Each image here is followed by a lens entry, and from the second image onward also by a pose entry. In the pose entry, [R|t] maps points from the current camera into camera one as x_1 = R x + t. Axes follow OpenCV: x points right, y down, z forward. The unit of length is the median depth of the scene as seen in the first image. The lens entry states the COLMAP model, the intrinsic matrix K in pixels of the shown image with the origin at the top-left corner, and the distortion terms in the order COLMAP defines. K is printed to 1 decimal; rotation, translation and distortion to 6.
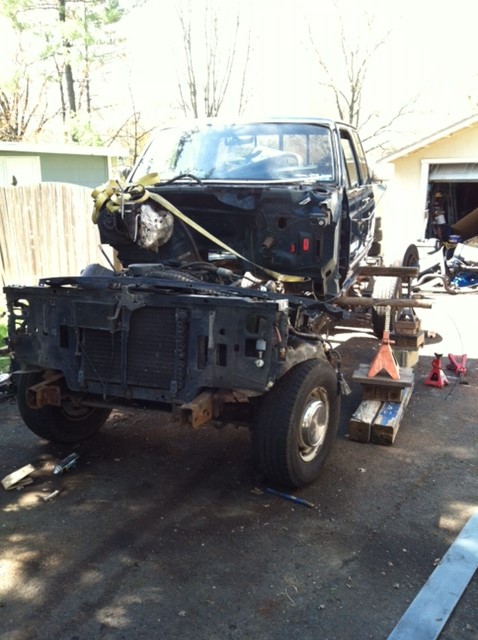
lens RADIAL K [[606.8, 0, 239.0], [0, 606.8, 320.0], [0, 0, 1]] dist [-0.000640, -0.001308]
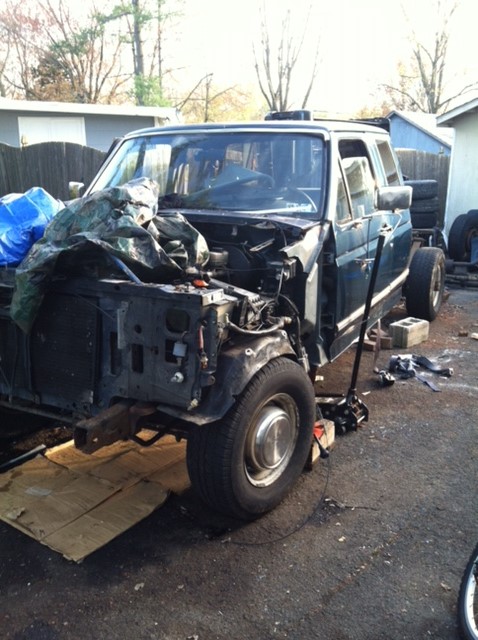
lens RADIAL K [[606.8, 0, 239.0], [0, 606.8, 320.0], [0, 0, 1]] dist [-0.000640, -0.001308]
pose [[0.990285, 0.040396, -0.133058, 0.197257], [-0.033459, 0.997982, 0.053964, -0.036453], [0.134969, -0.048988, 0.989638, 0.252029]]
